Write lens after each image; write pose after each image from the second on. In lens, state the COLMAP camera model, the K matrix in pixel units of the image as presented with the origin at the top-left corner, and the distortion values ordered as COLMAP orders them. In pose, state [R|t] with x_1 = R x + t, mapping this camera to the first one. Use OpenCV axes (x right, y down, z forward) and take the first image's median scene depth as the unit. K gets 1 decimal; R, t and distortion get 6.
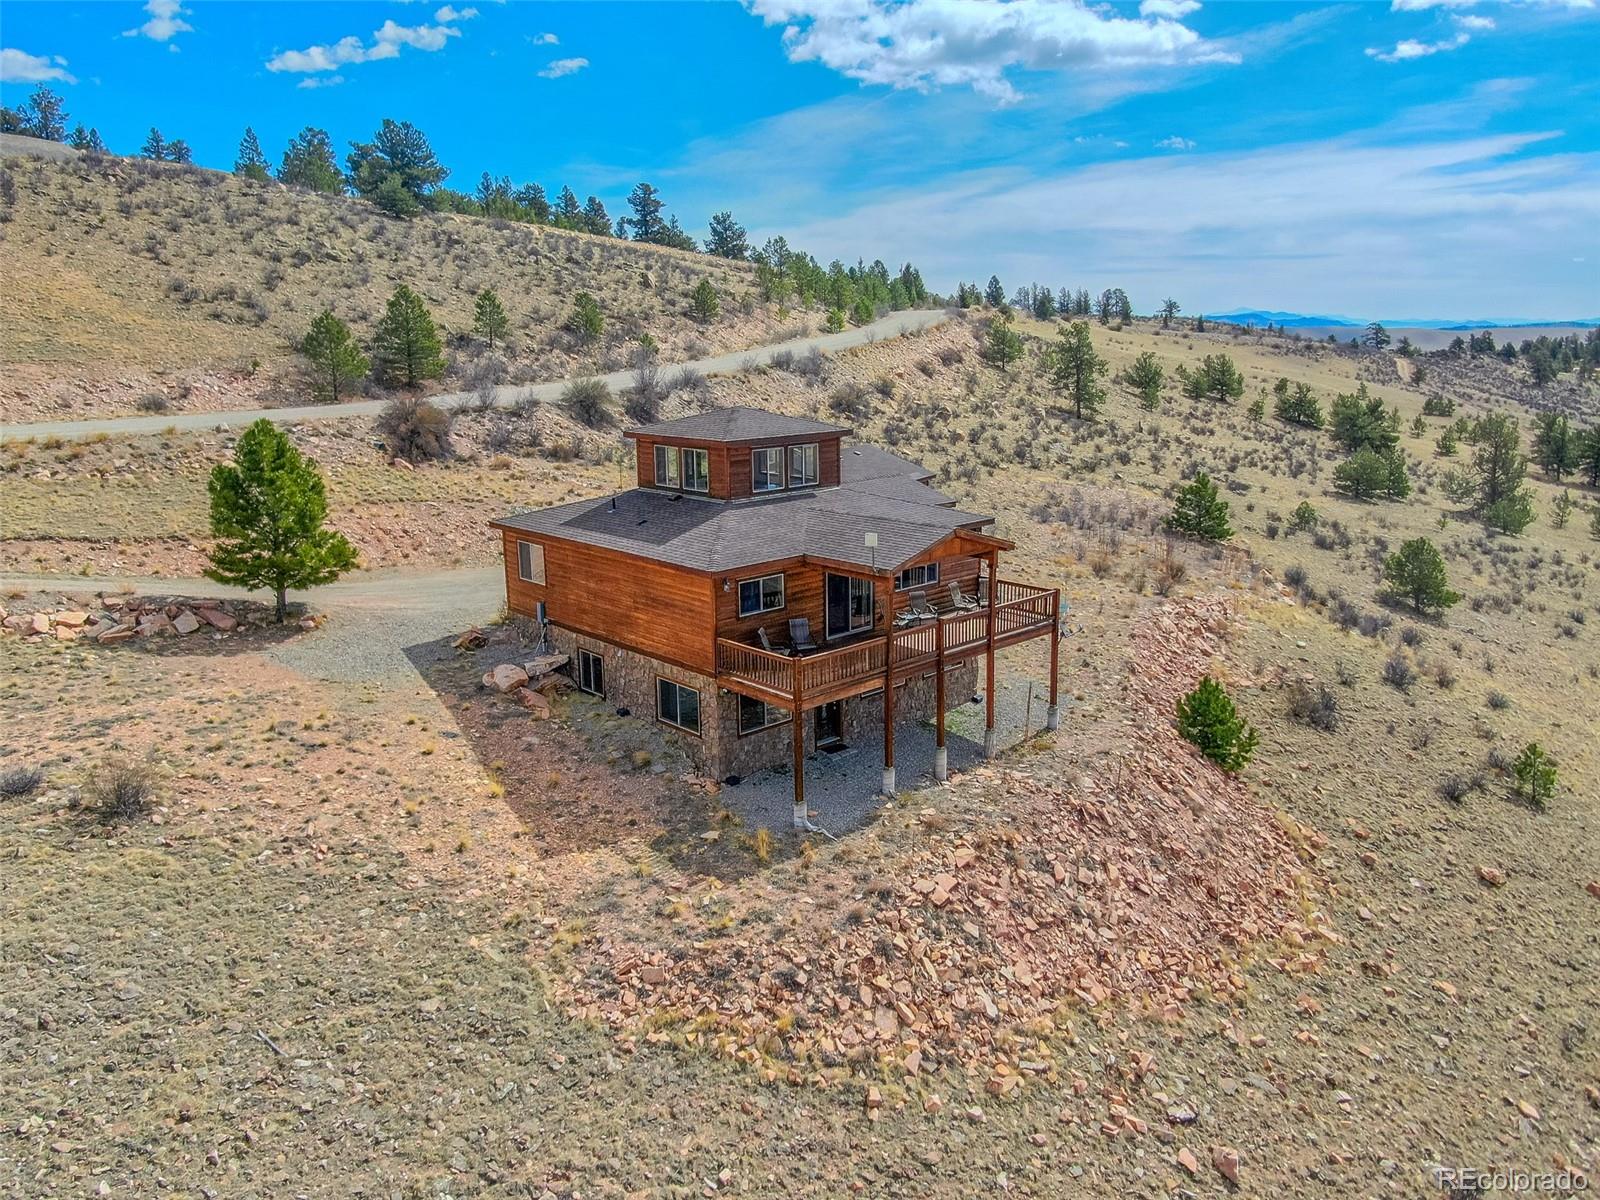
lens RADIAL K [[1191.4, 0, 791.9], [0, 1191.4, 622.0], [0, 0, 1]] dist [-0.000833, -0.008273]
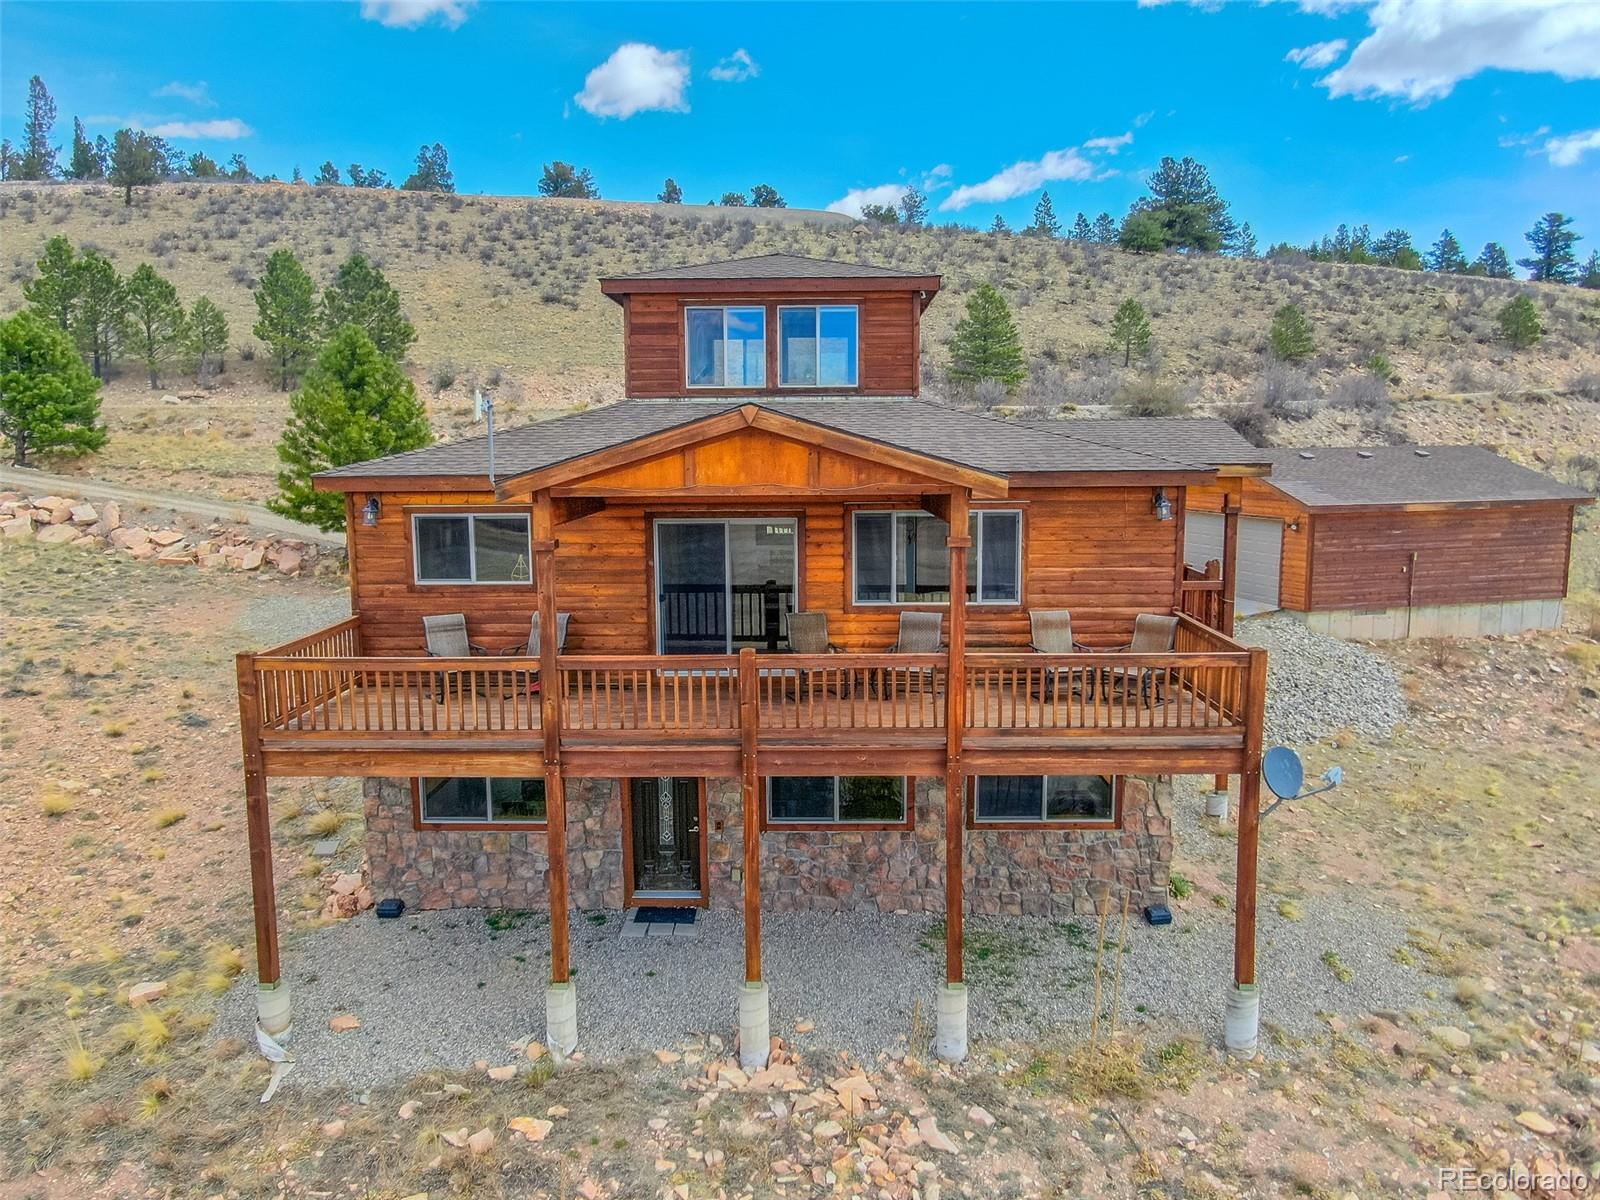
lens RADIAL K [[1191.4, 0, 791.9], [0, 1191.4, 622.0], [0, 0, 1]] dist [-0.000833, -0.008273]
pose [[0.722944, 0.101442, -0.683419, 0.074900], [-0.164835, 0.985923, -0.028025, -0.000183], [0.670956, 0.132912, 0.729488, 0.134042]]
